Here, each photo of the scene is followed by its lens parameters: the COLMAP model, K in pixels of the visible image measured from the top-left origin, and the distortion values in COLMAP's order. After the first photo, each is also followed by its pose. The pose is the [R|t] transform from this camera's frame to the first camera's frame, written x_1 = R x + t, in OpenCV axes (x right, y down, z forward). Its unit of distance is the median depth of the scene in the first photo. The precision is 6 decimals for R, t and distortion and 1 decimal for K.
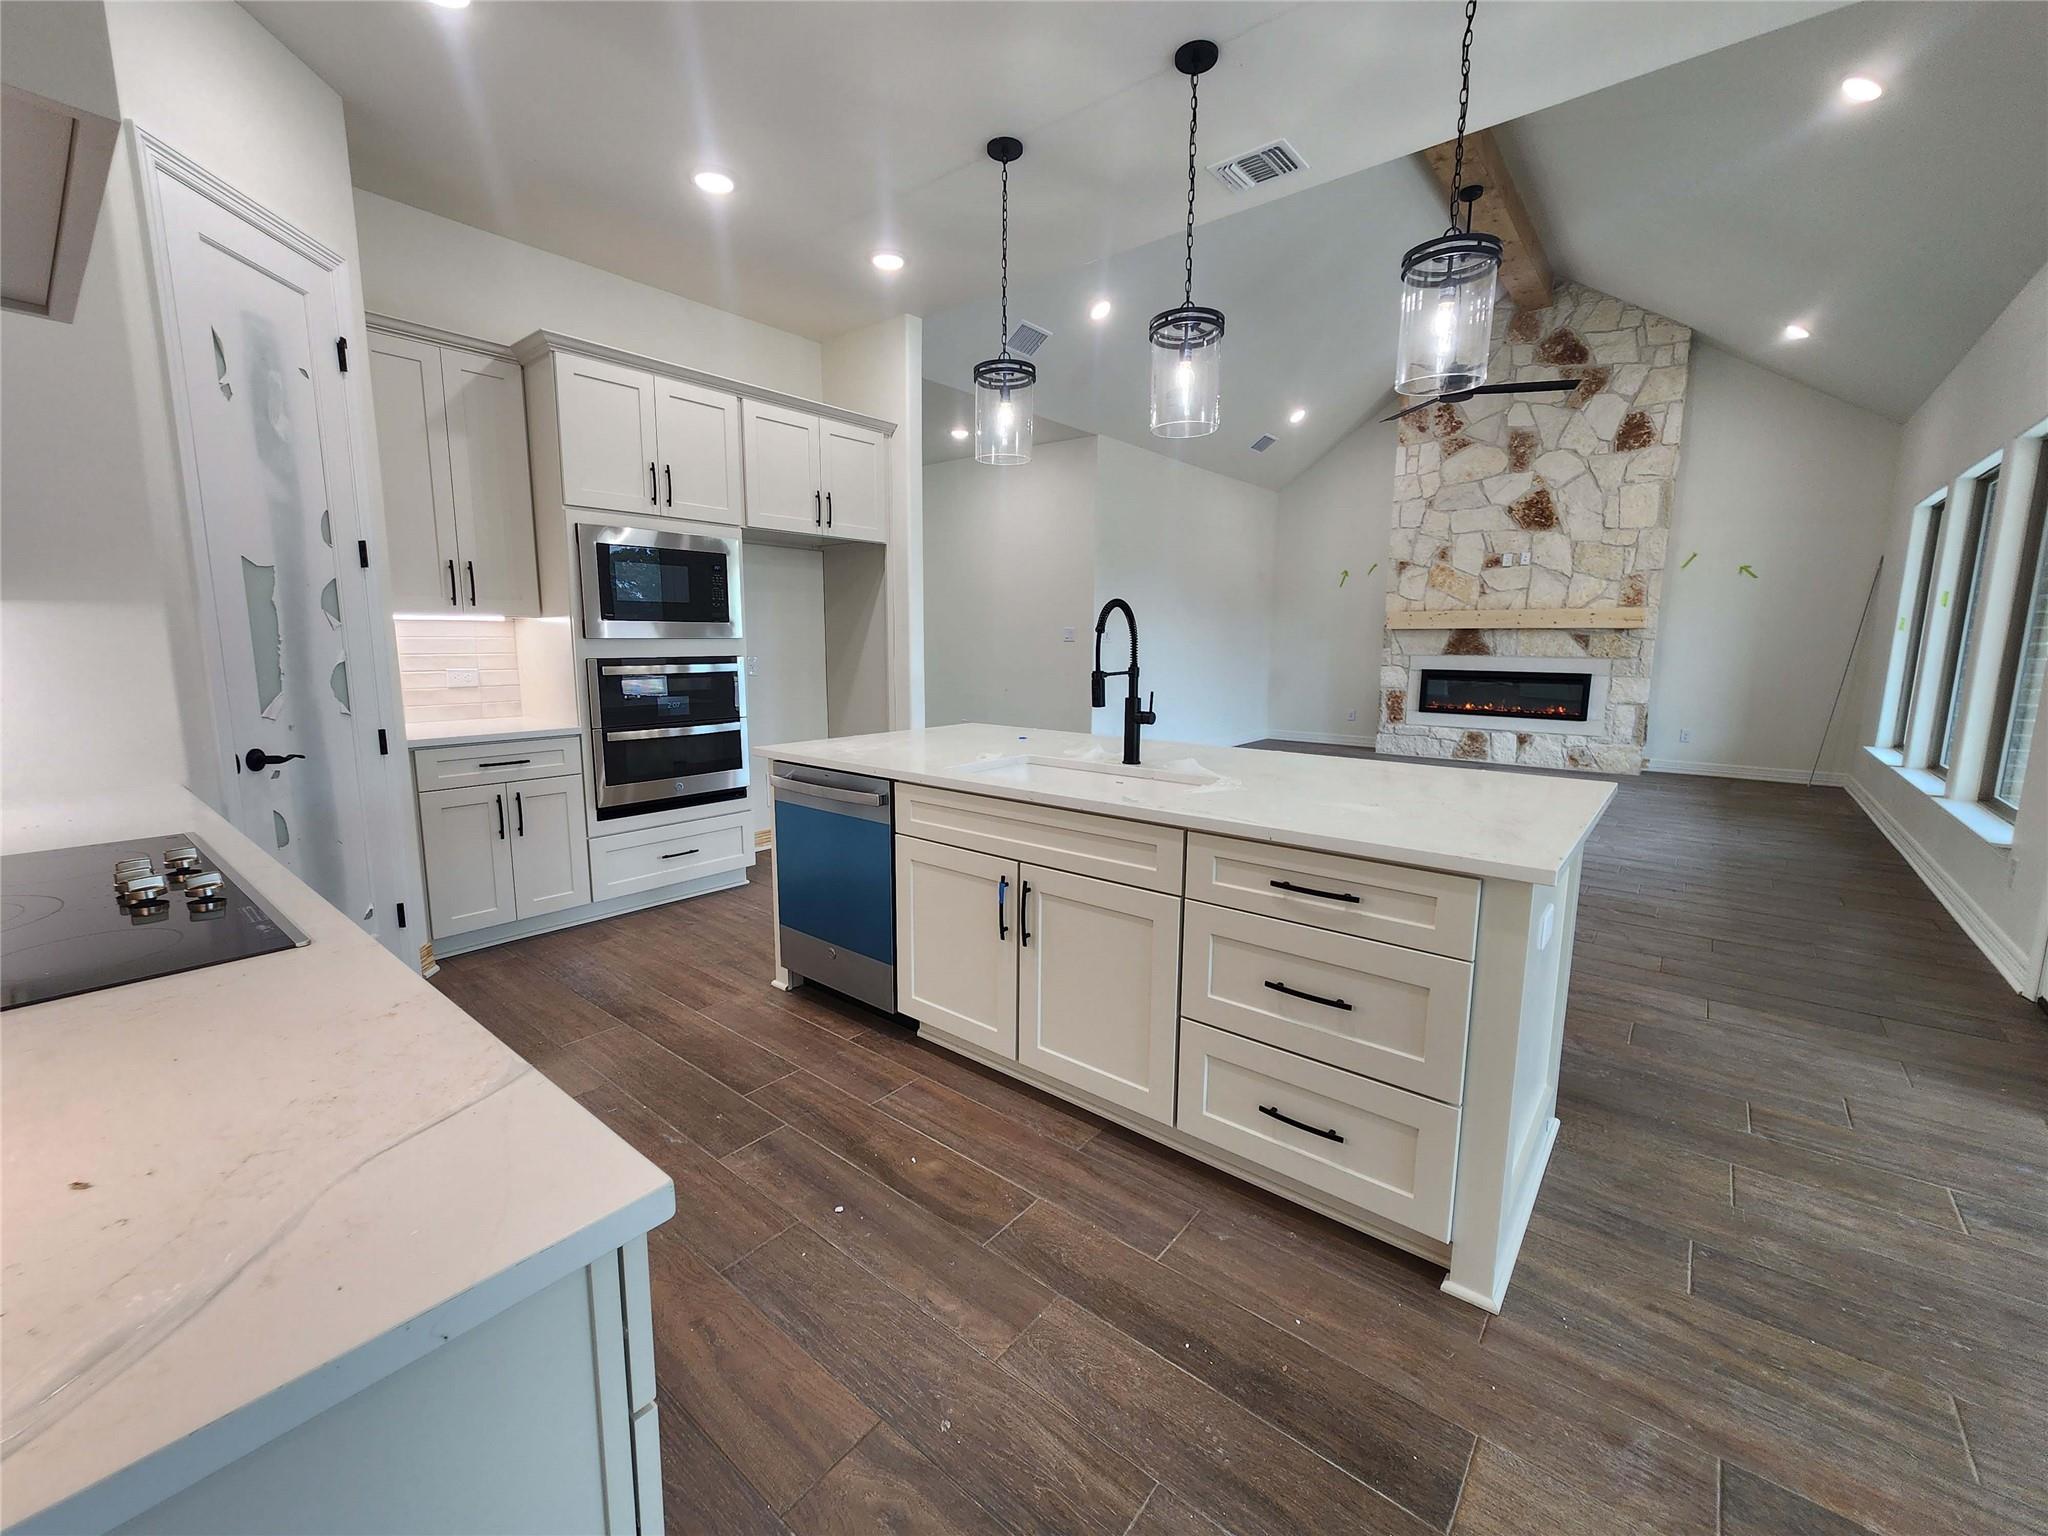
lens RADIAL K [[844.8, 0, 1015.7], [0, 844.8, 761.2], [0, 0, 1]] dist [0.008621, -0.004546]
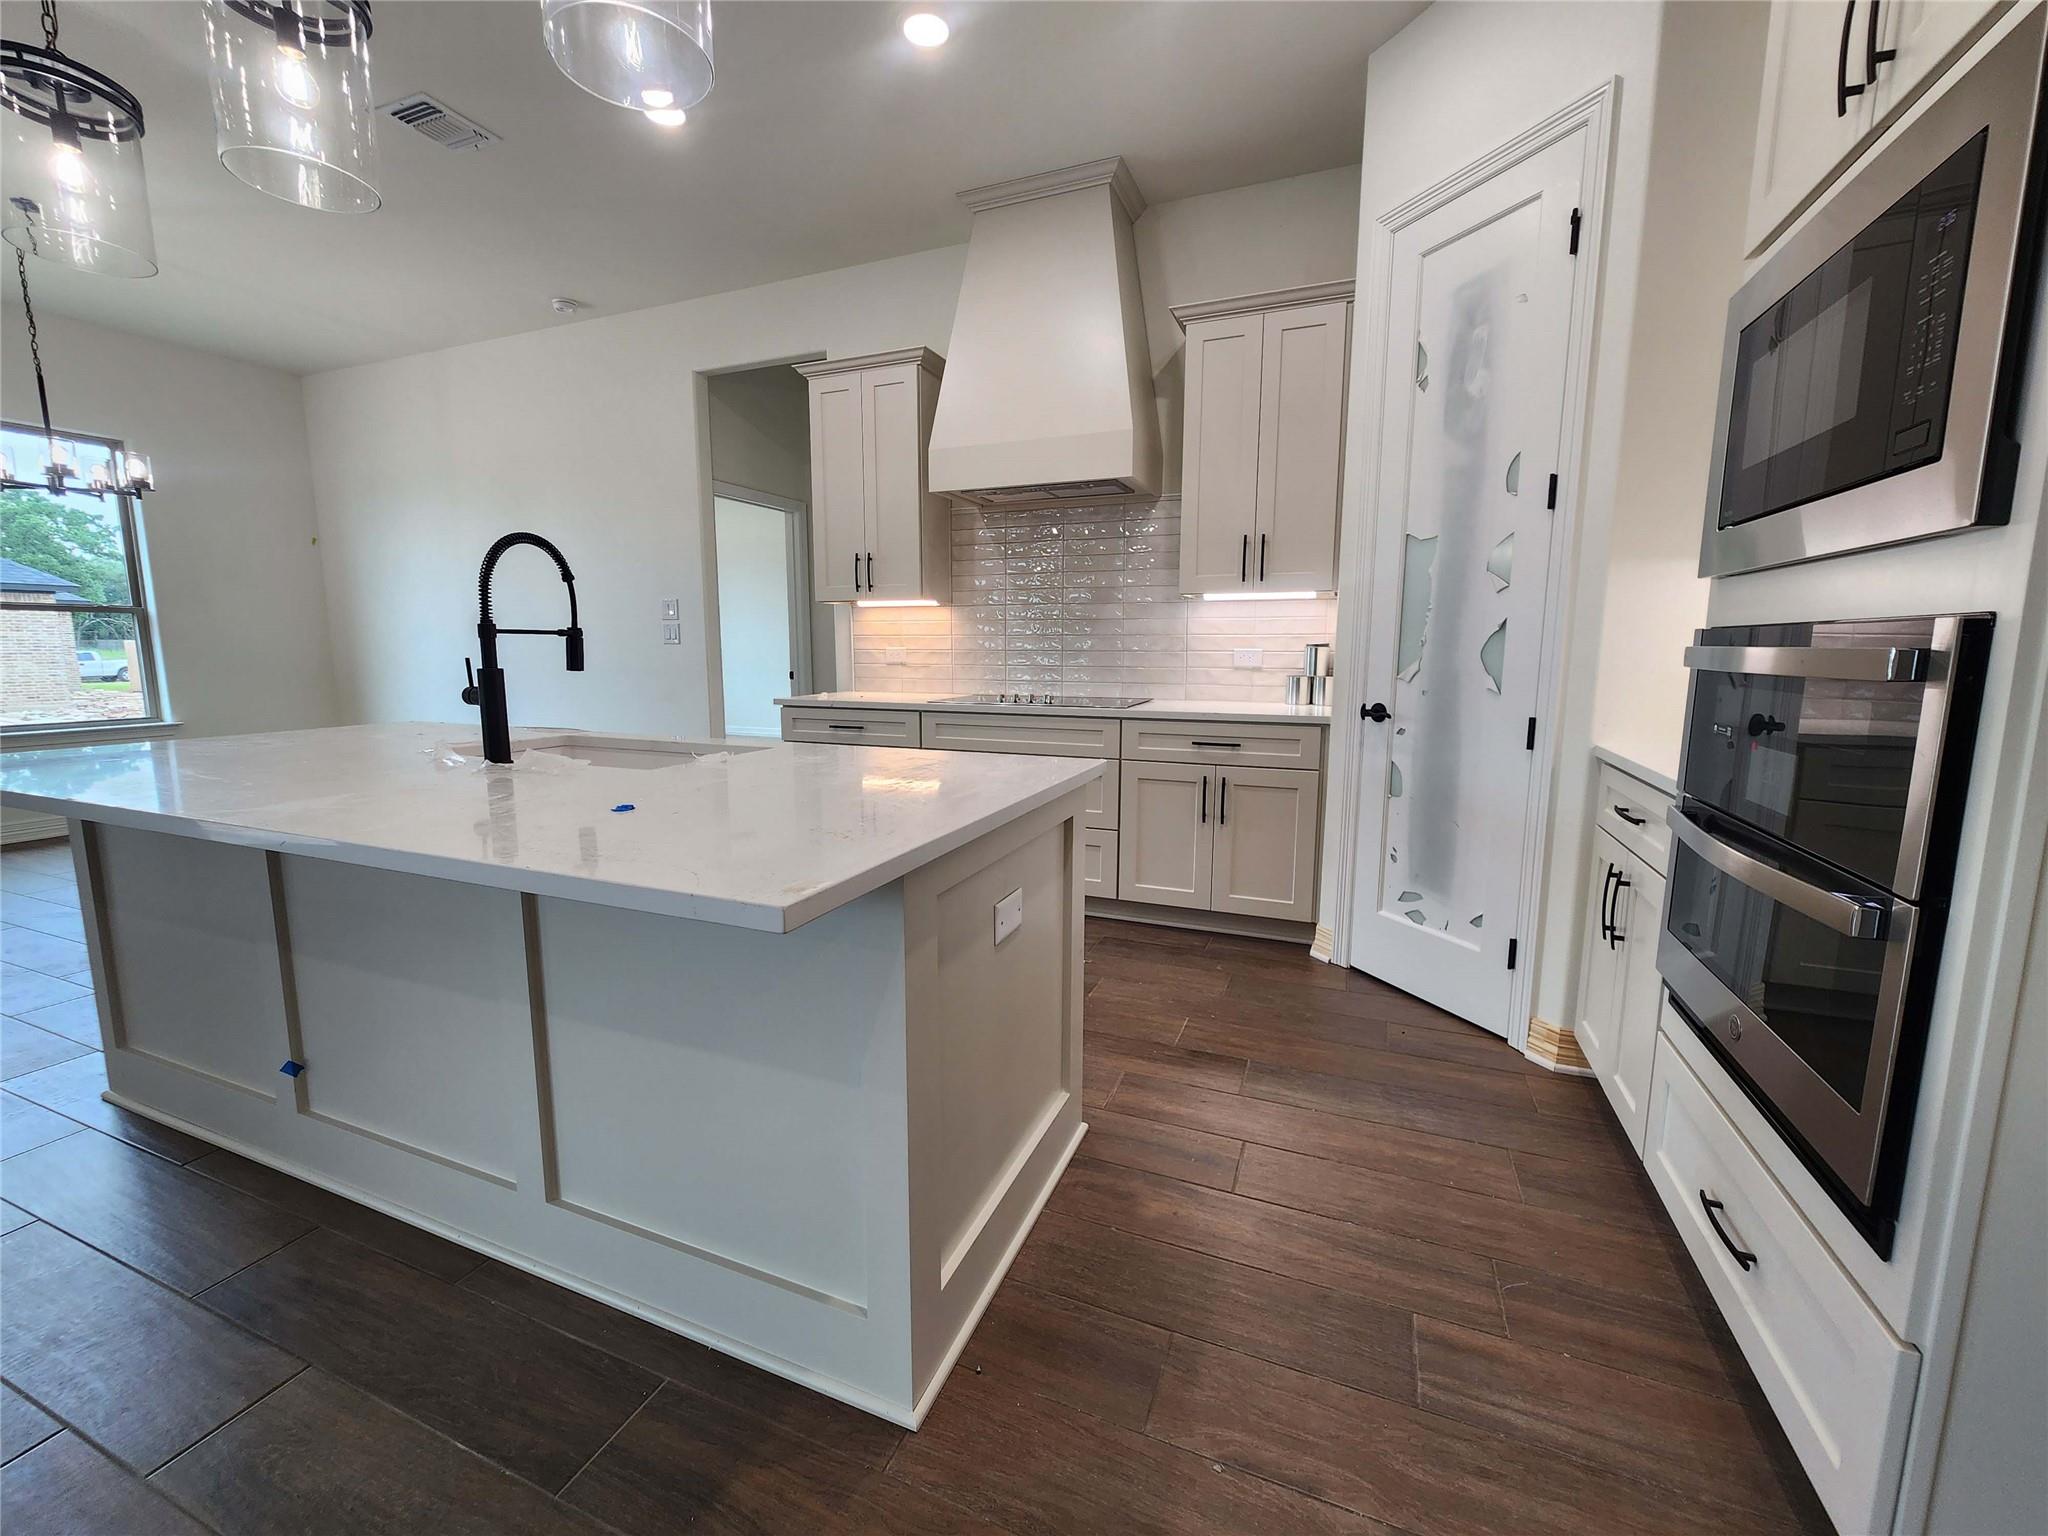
lens RADIAL K [[844.8, 0, 1003.0], [0, 844.8, 763.1], [0, 0, 1]] dist [0.008621, -0.004546]
pose [[-0.961251, 0.032806, -0.273714, -0.023122], [-0.045991, 0.959894, 0.276564, -0.072233], [0.271809, 0.278436, -0.921191, 0.605243]]
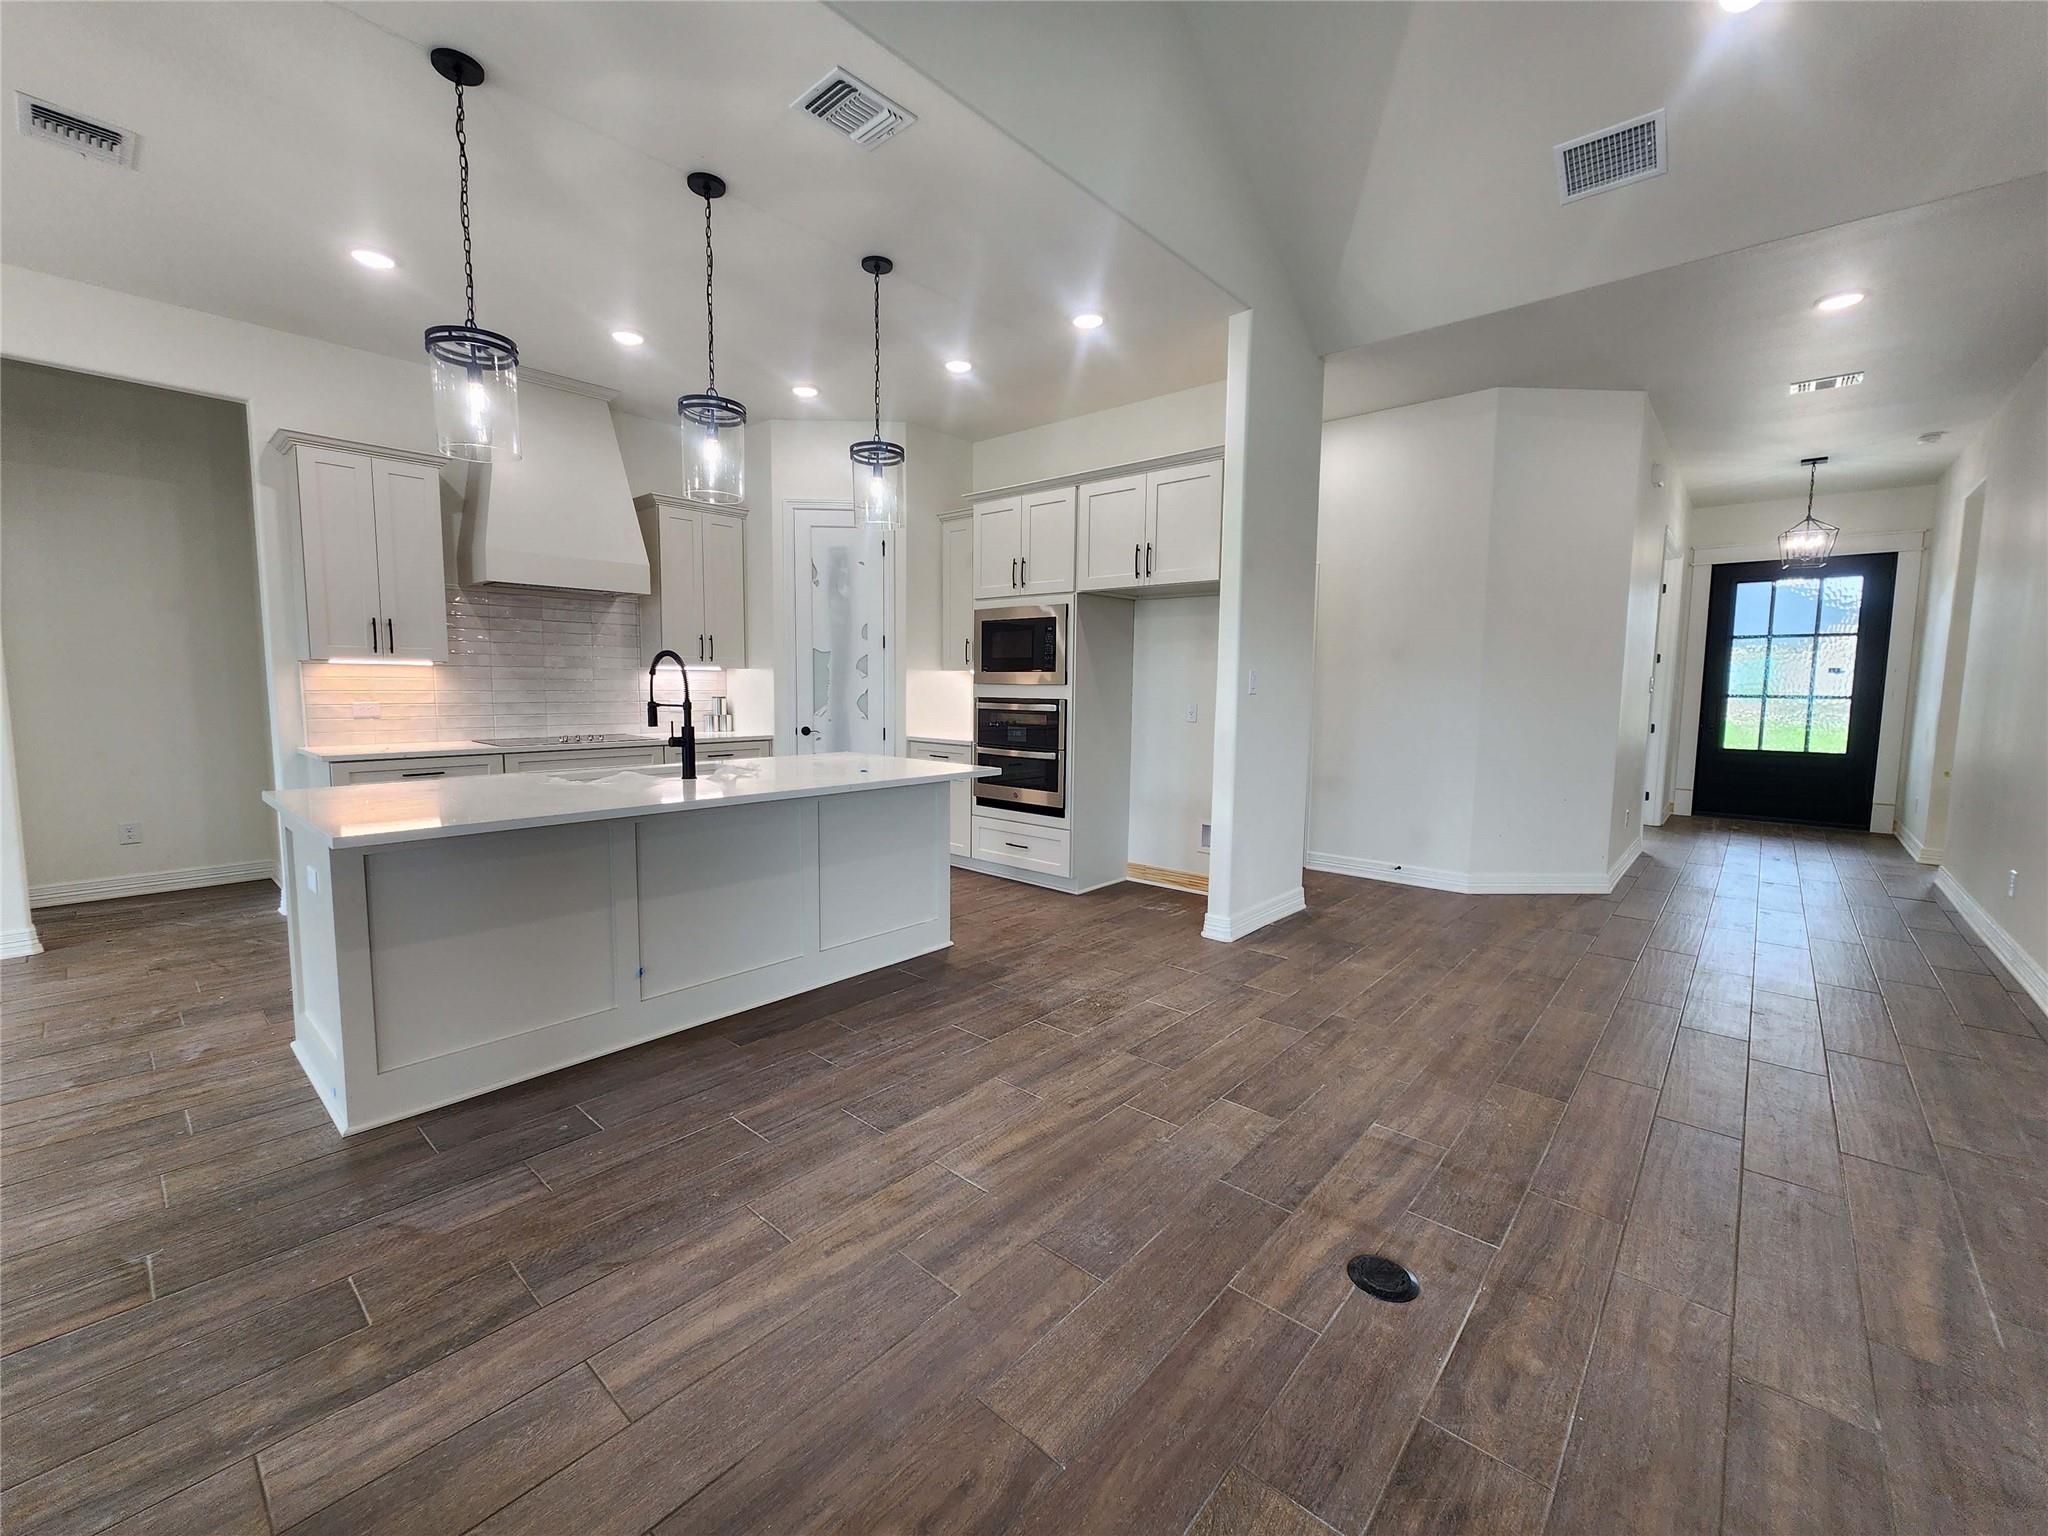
lens RADIAL K [[844.8, 0, 1011.2], [0, 844.8, 767.4], [0, 0, 1]] dist [0.008621, -0.004546]
pose [[-0.055136, 0.097178, -0.993739, 0.470241], [-0.157378, 0.981966, 0.104759, -0.076628], [0.985998, 0.162169, -0.038848, 0.526249]]
